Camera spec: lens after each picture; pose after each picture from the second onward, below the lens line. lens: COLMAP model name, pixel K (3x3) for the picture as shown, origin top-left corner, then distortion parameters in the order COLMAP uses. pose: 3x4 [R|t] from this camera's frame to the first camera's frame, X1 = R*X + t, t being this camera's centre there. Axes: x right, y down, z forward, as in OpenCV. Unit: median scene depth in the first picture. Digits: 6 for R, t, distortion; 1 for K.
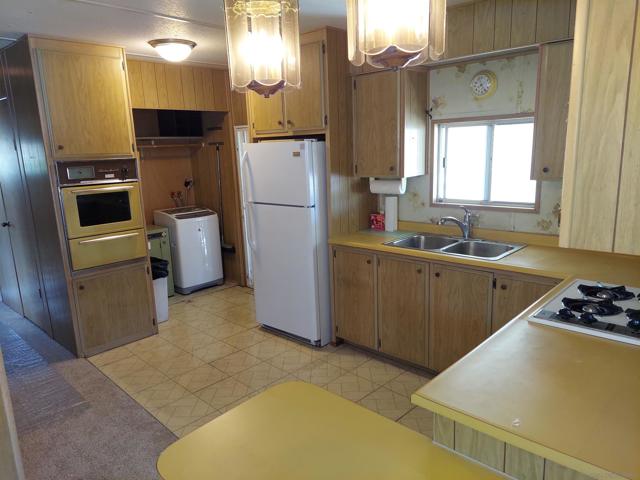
lens RADIAL K [[459.4, 0, 320.0], [0, 459.4, 240.0], [0, 0, 1]] dist [0.114619, -0.112850]
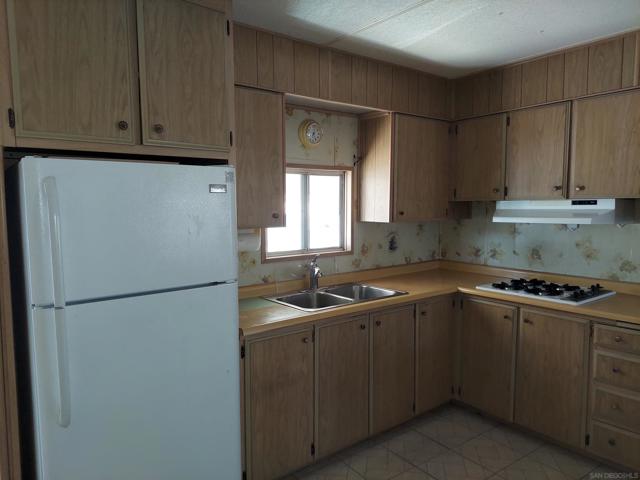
lens RADIAL K [[459.4, 0, 320.0], [0, 459.4, 240.0], [0, 0, 1]] dist [0.114619, -0.112850]
pose [[0.147350, -0.046039, 0.988012, -0.621975], [0.200164, 0.979635, 0.015797, -0.118547], [-0.968619, 0.195436, 0.153565, 0.859976]]
